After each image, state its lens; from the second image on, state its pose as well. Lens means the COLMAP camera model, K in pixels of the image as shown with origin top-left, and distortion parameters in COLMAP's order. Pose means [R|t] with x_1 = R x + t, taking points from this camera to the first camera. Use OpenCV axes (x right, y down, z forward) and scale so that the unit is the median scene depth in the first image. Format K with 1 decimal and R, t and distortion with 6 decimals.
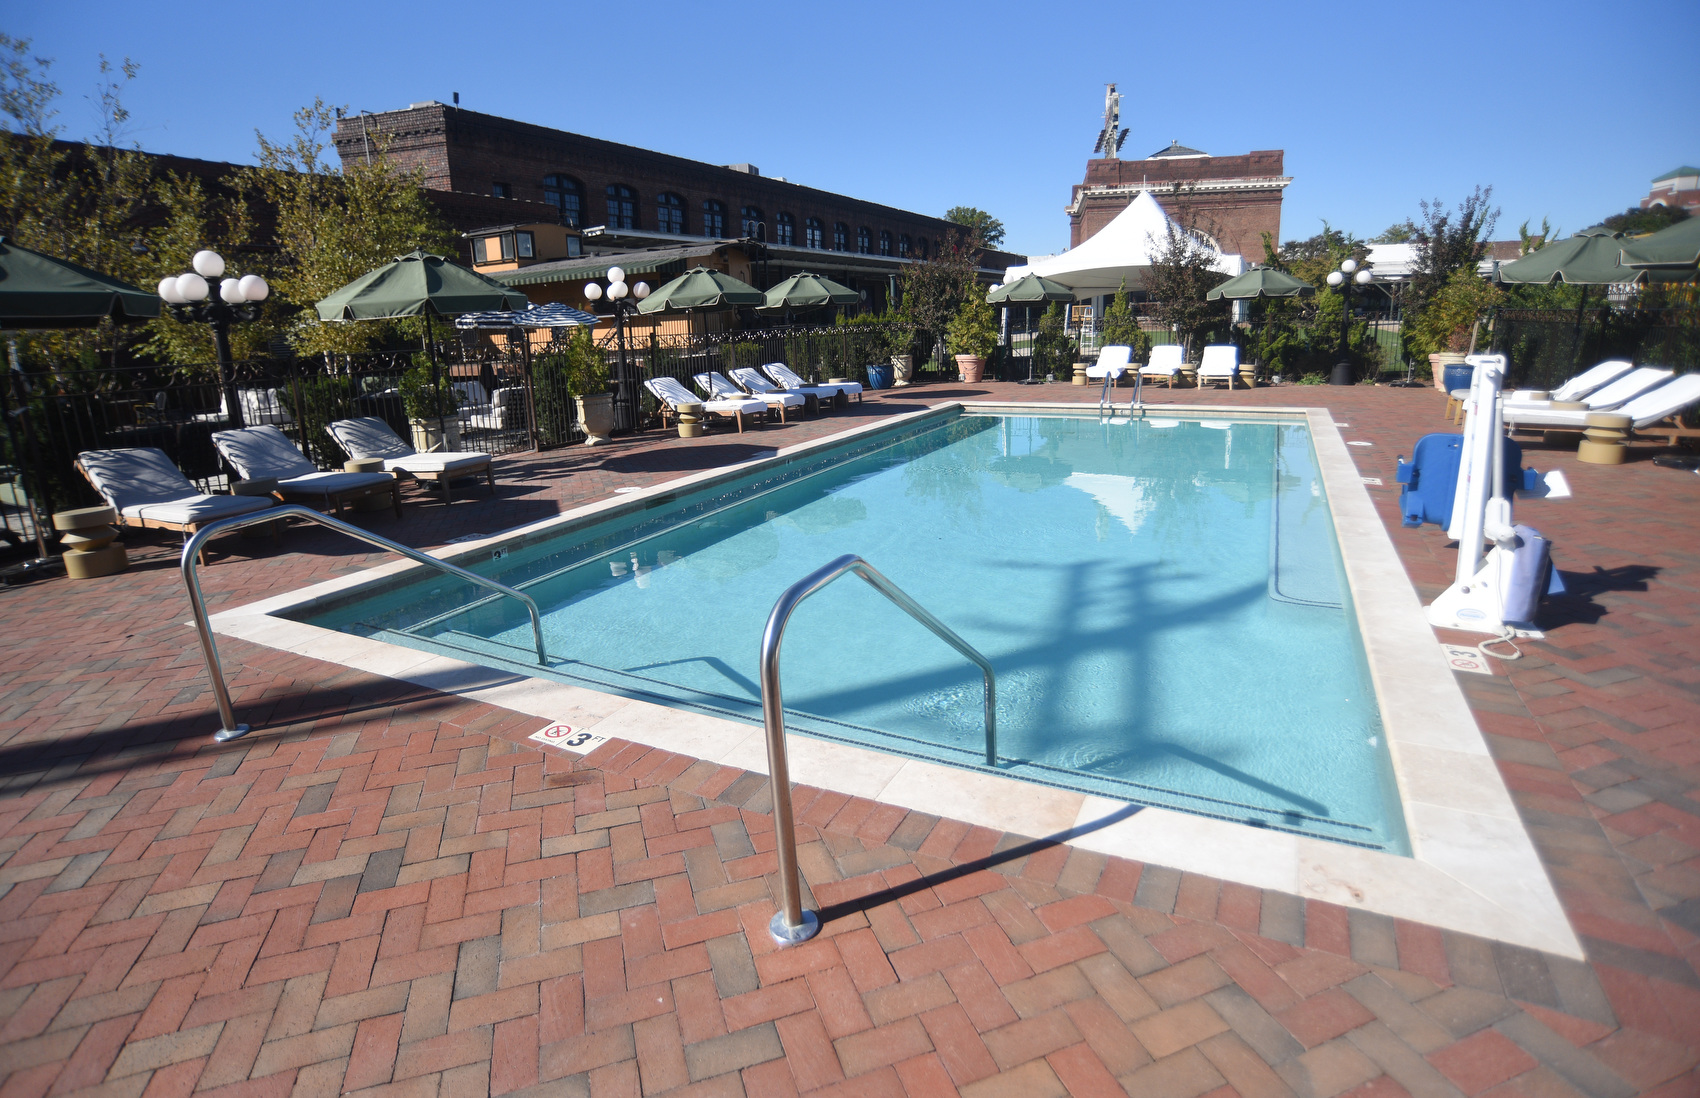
lens RADIAL K [[873.2, 0, 850.0], [0, 873.2, 549.0], [0, 0, 1]] dist [-0.097987, 0.055236]
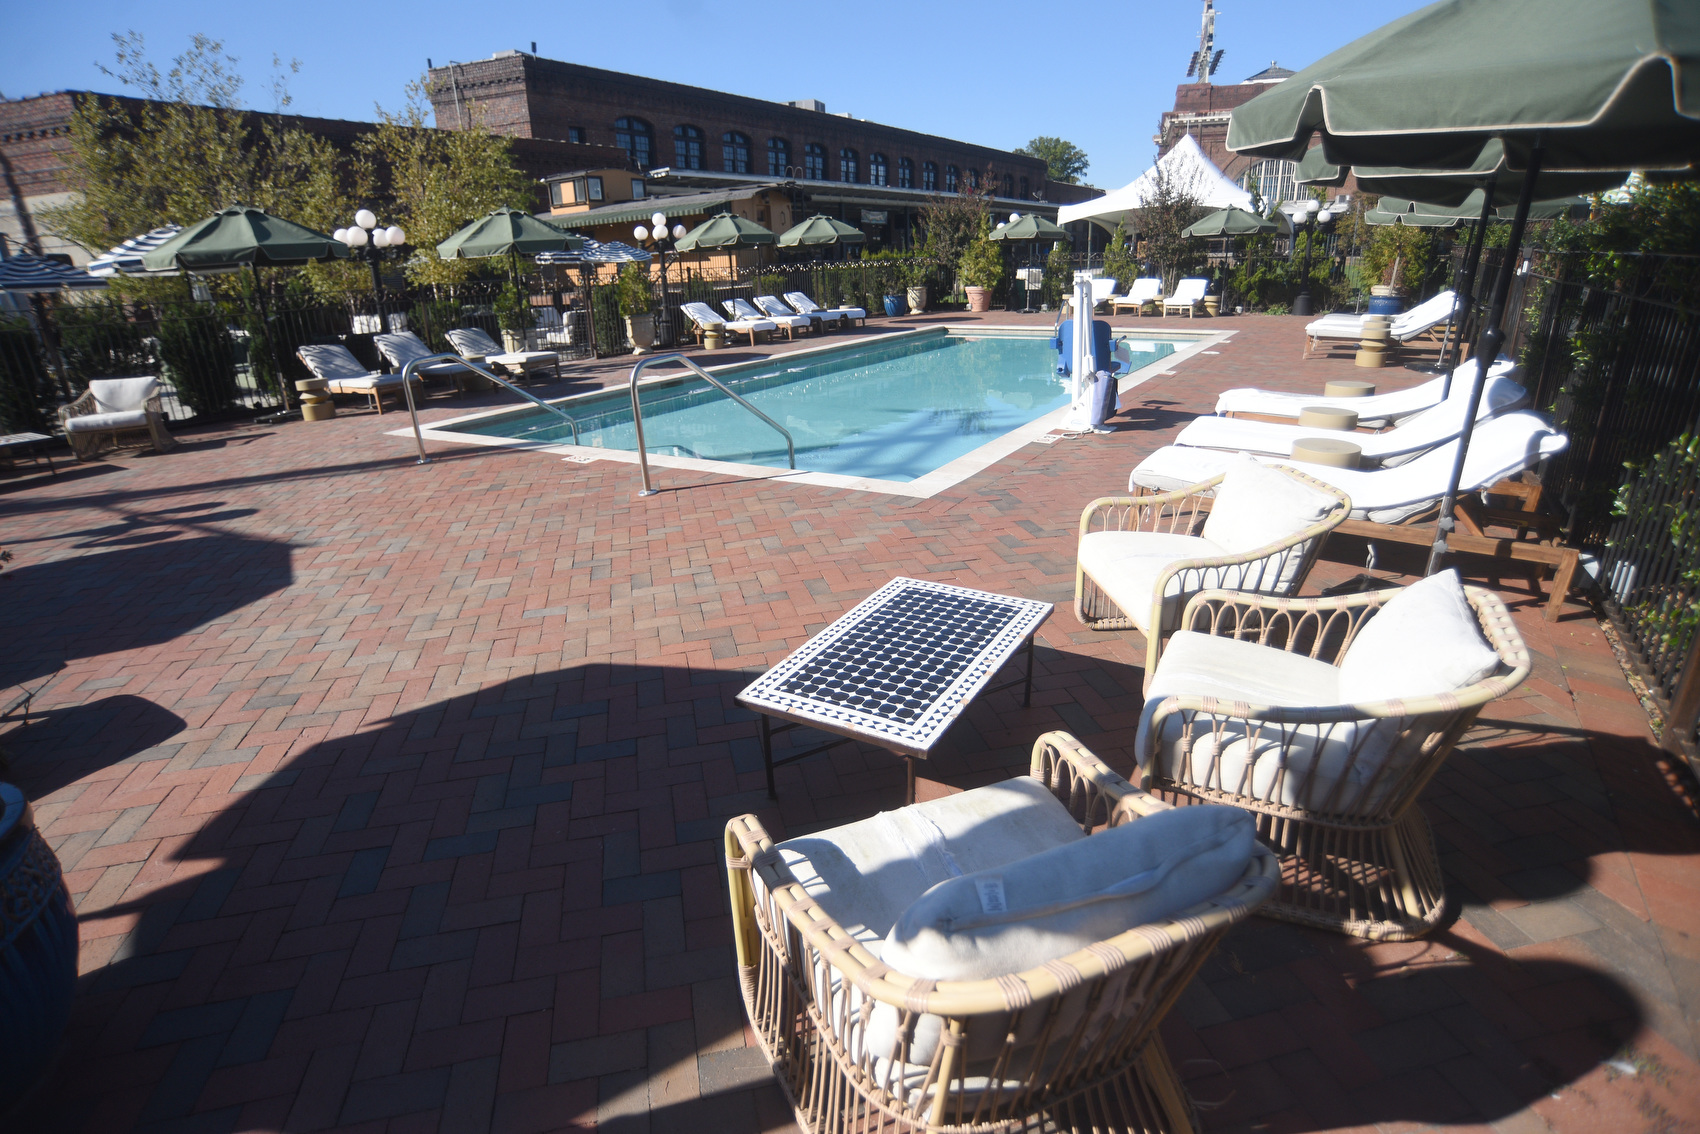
lens RADIAL K [[852.1, 0, 850.0], [0, 852.1, 567.0], [0, 0, 1]] dist [-0.109804, 0.070813]
pose [[0.996569, 0.026542, -0.078390, 0.096998], [-0.018792, 0.995009, 0.097999, 0.051312], [0.080600, -0.096189, 0.992094, -0.196829]]
